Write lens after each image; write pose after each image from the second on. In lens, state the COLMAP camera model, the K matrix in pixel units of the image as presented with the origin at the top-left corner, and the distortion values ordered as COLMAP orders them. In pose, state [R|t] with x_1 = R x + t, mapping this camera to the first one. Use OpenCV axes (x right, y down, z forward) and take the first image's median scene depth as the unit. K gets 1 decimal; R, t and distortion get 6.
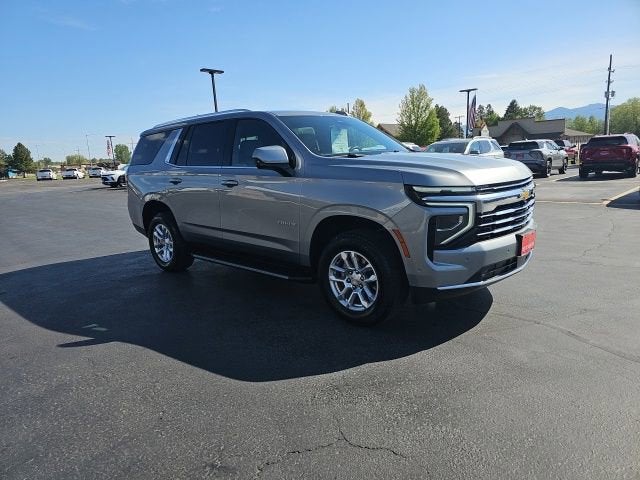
lens RADIAL K [[417.5, 0, 311.2], [0, 417.5, 239.2], [0, 0, 1]] dist [0.050257, -0.045534]
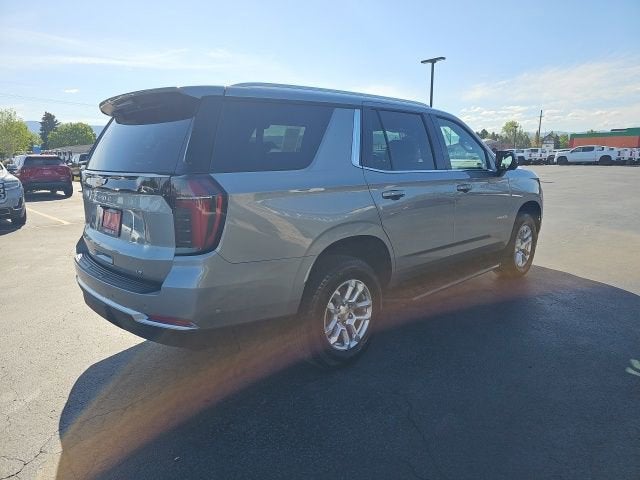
lens RADIAL K [[418.8, 0, 314.2], [0, 418.8, 237.3], [0, 0, 1]] dist [0.056085, -0.048724]
pose [[0.076999, -0.136823, 0.987598, -1.226648], [0.195374, 0.973406, 0.119625, -0.224393], [-0.977701, 0.183740, 0.101683, 1.366139]]
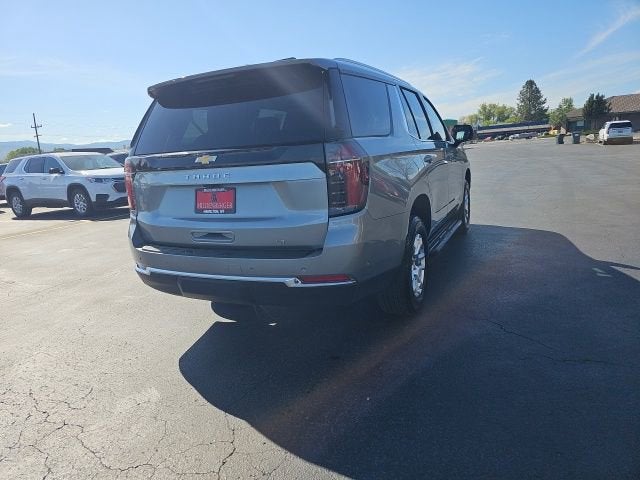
lens RADIAL K [[418.8, 0, 314.2], [0, 418.8, 237.3], [0, 0, 1]] dist [0.056085, -0.048724]
pose [[-0.264887, -0.123144, 0.956384, -1.256481], [0.266734, 0.943755, 0.195394, -0.265584], [-0.926654, 0.306858, -0.217141, 1.773576]]
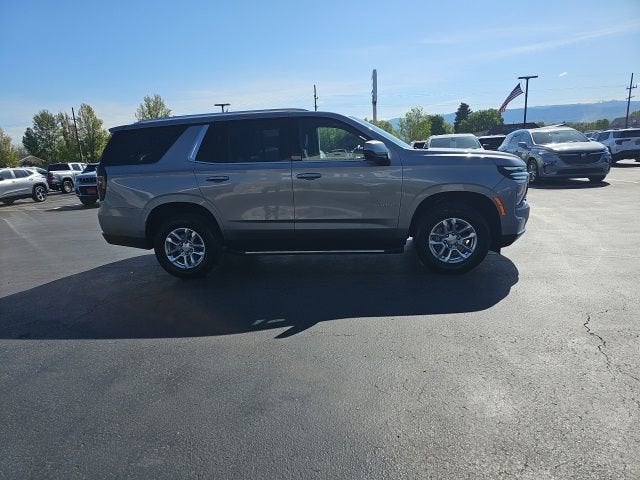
lens RADIAL K [[418.8, 0, 314.2], [0, 418.8, 237.3], [0, 0, 1]] dist [0.056085, -0.048724]
pose [[0.817936, -0.108215, 0.565039, -0.897740], [0.126191, 0.991979, 0.007312, 0.020069], [-0.561299, 0.065322, 0.825032, 0.117431]]
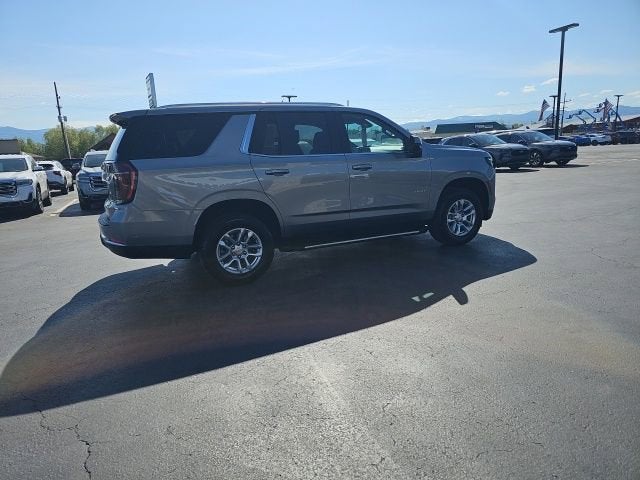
lens RADIAL K [[415.8, 0, 316.2], [0, 415.8, 233.6], [0, 0, 1]] dist [0.057892, -0.047429]
pose [[0.382364, -0.151299, 0.911541, -1.451004], [0.209435, 0.975020, 0.073984, -0.073539], [-0.899964, 0.162619, 0.404500, 0.749354]]
